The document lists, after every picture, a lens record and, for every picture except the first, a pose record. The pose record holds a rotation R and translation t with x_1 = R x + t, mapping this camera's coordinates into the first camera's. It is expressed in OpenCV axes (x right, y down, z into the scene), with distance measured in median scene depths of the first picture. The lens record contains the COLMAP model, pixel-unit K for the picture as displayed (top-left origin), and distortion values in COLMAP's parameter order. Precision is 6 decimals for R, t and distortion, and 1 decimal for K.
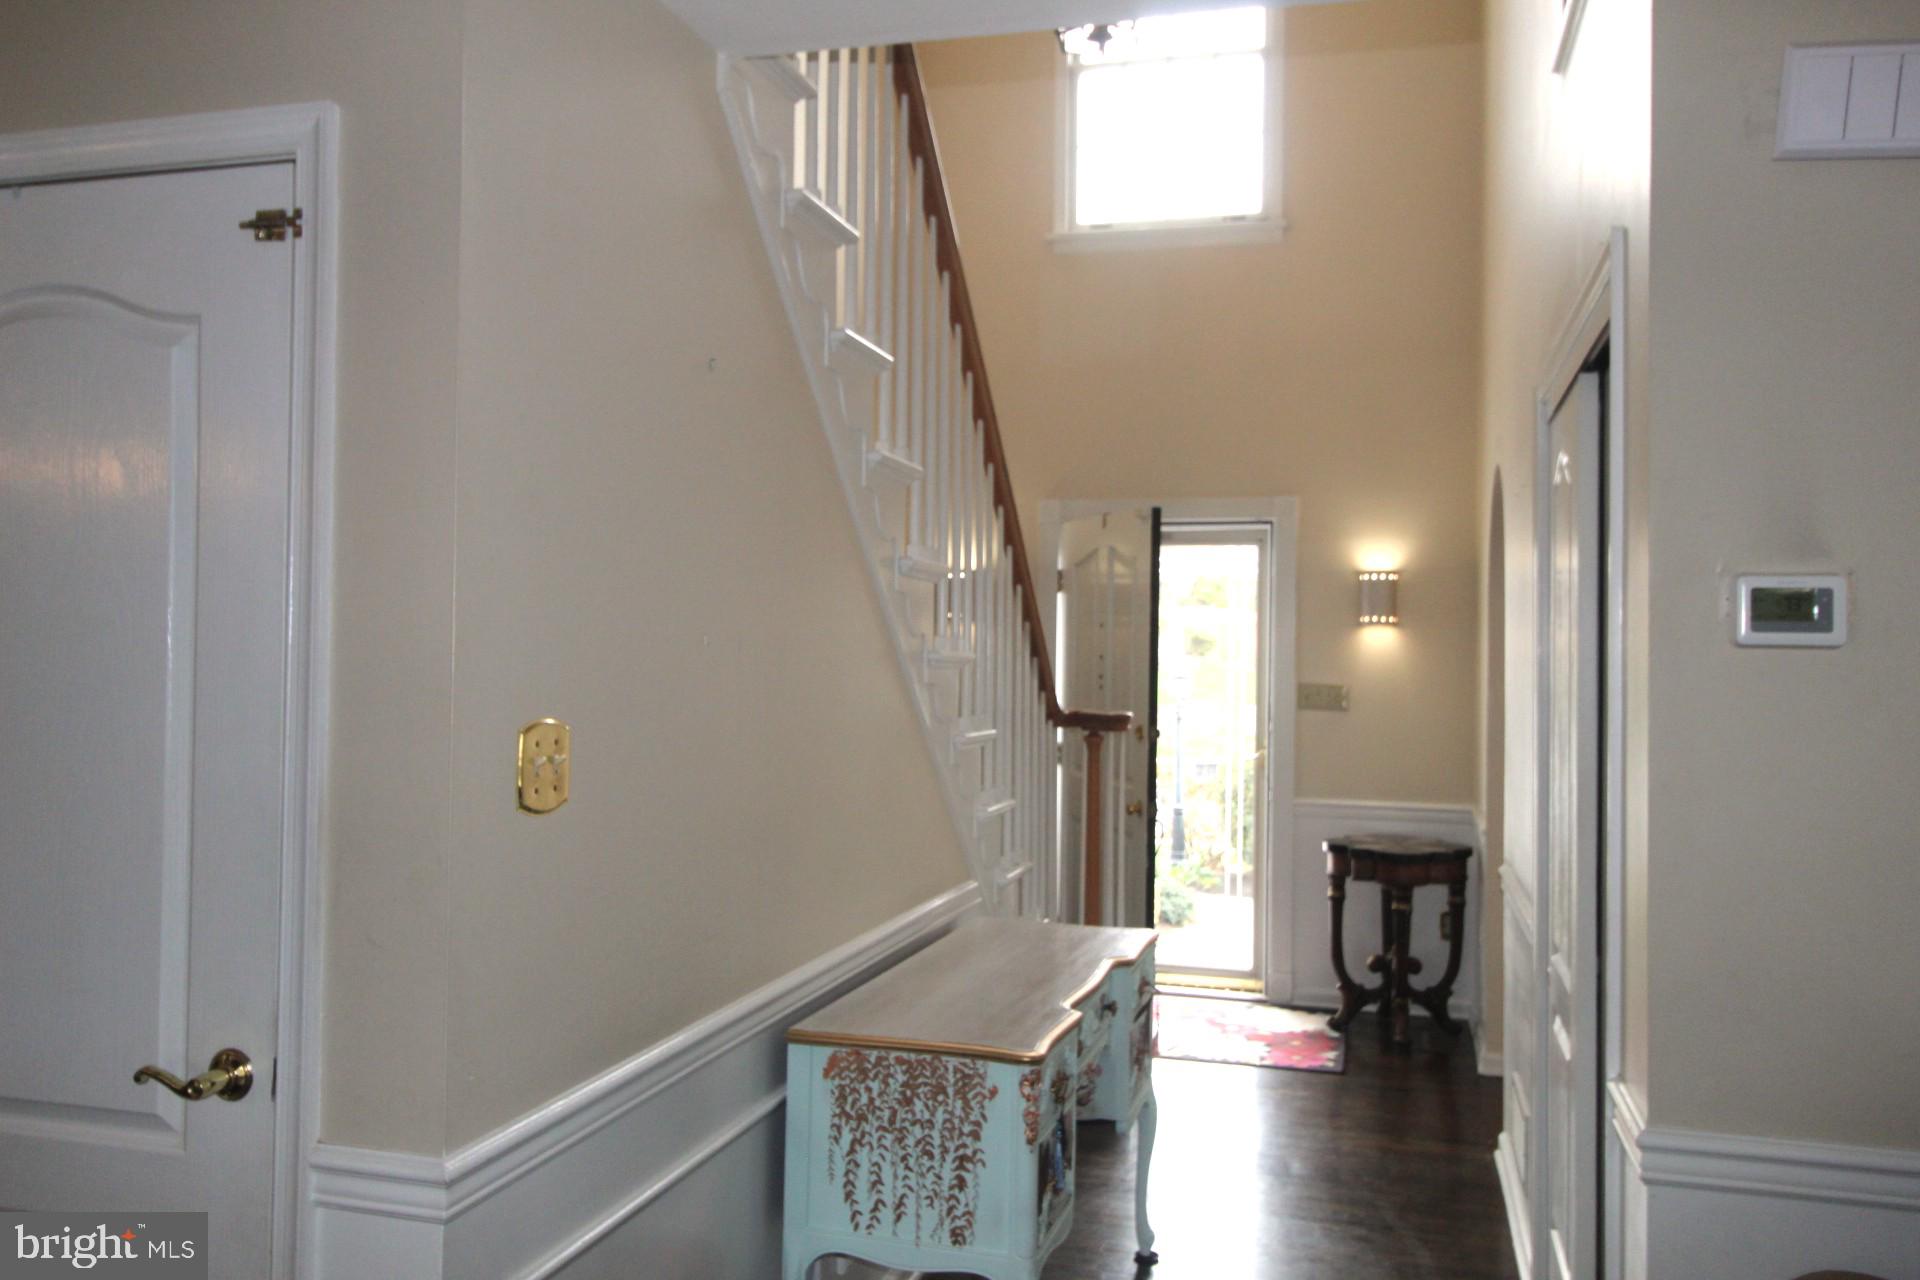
lens RADIAL K [[1511.4, 0, 968.0], [0, 1511.4, 611.0], [0, 0, 1]] dist [0.012759, -0.003467]
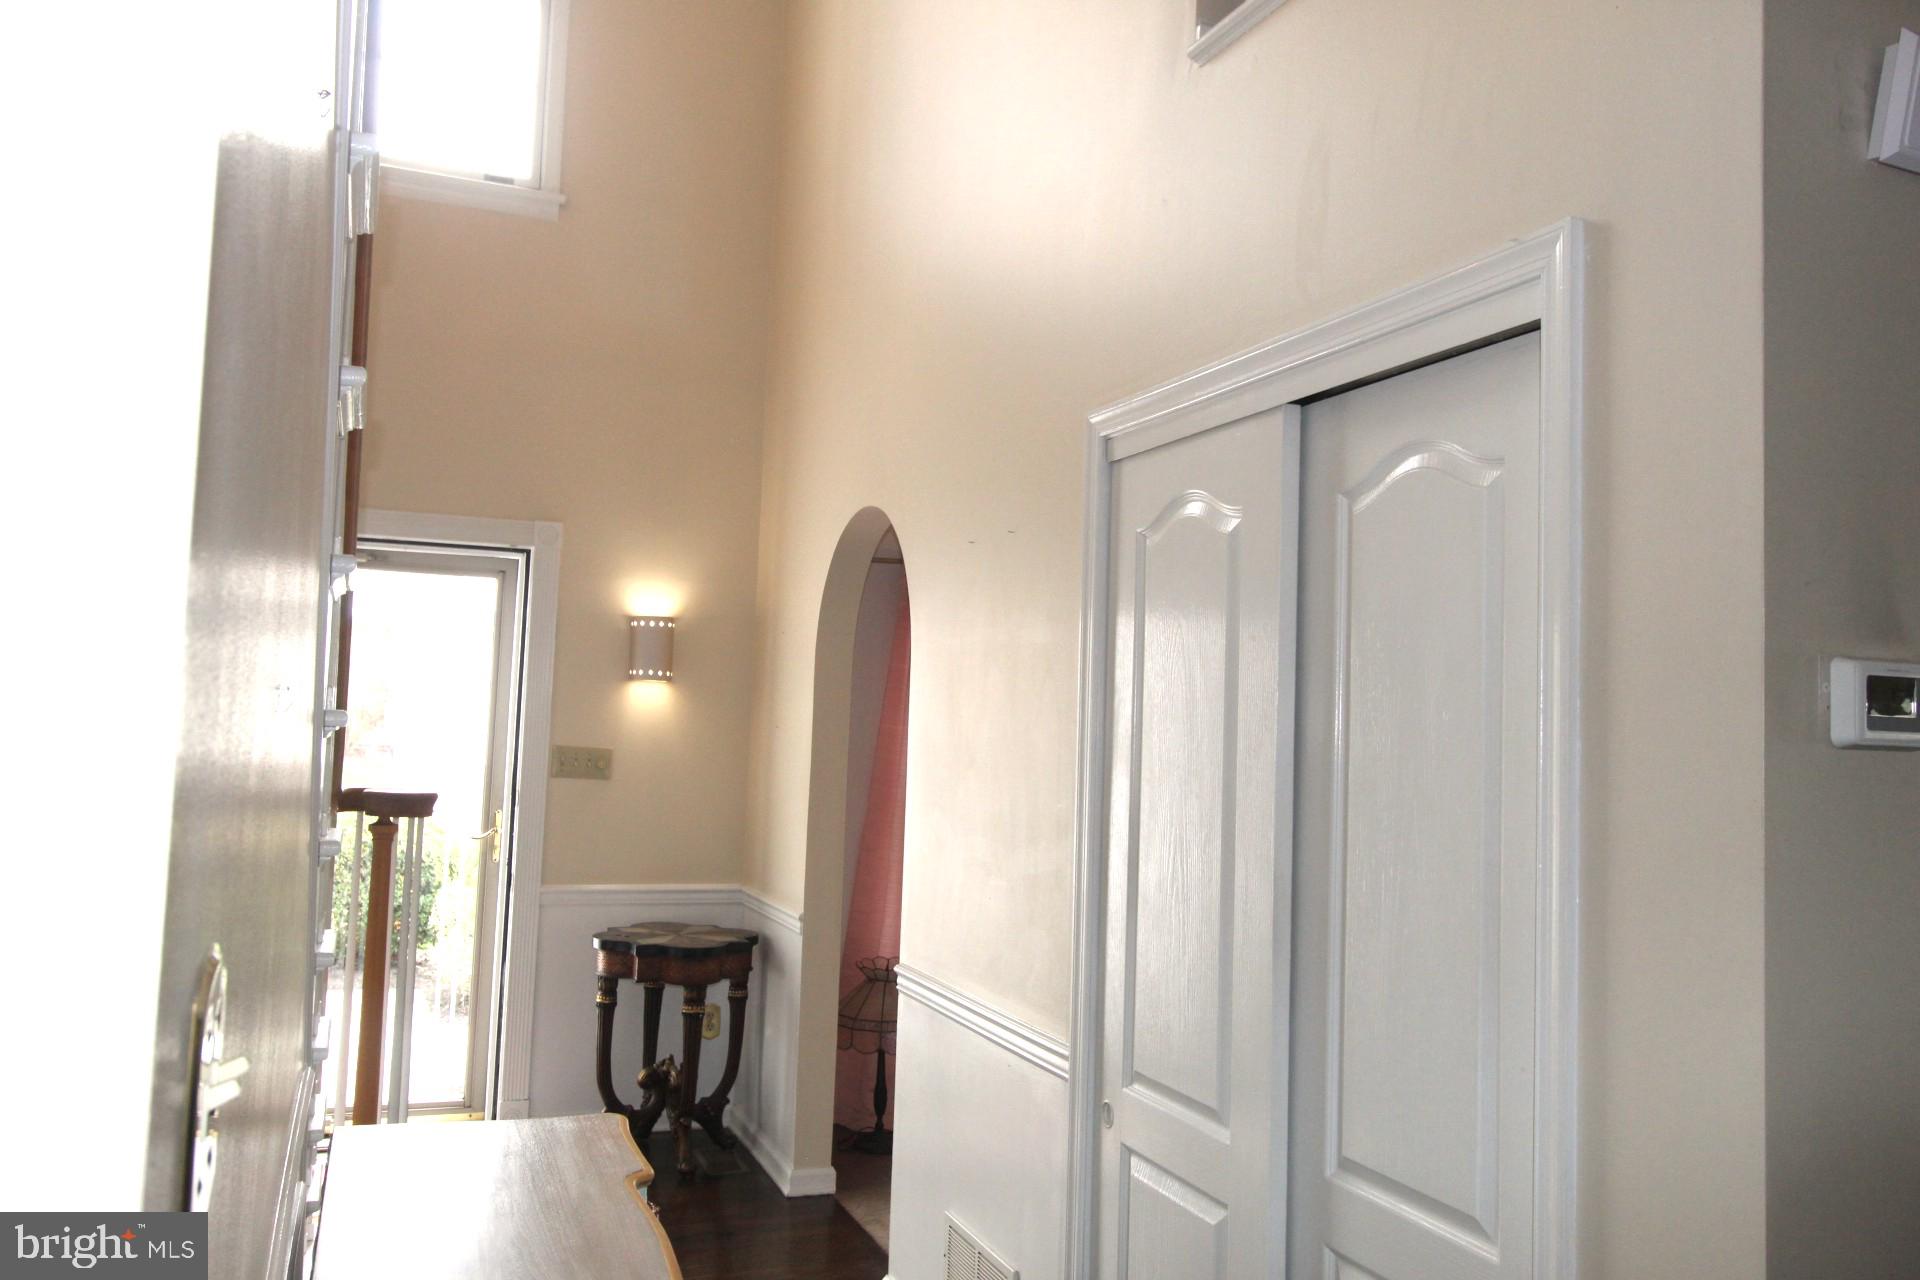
lens RADIAL K [[1511.4, 0, 968.0], [0, 1511.4, 611.0], [0, 0, 1]] dist [0.012759, -0.003467]
pose [[0.792343, 0.060756, 0.607043, -0.114028], [-0.041594, 0.998093, -0.045603, 0.002050], [-0.608656, 0.010884, 0.793359, 0.203235]]
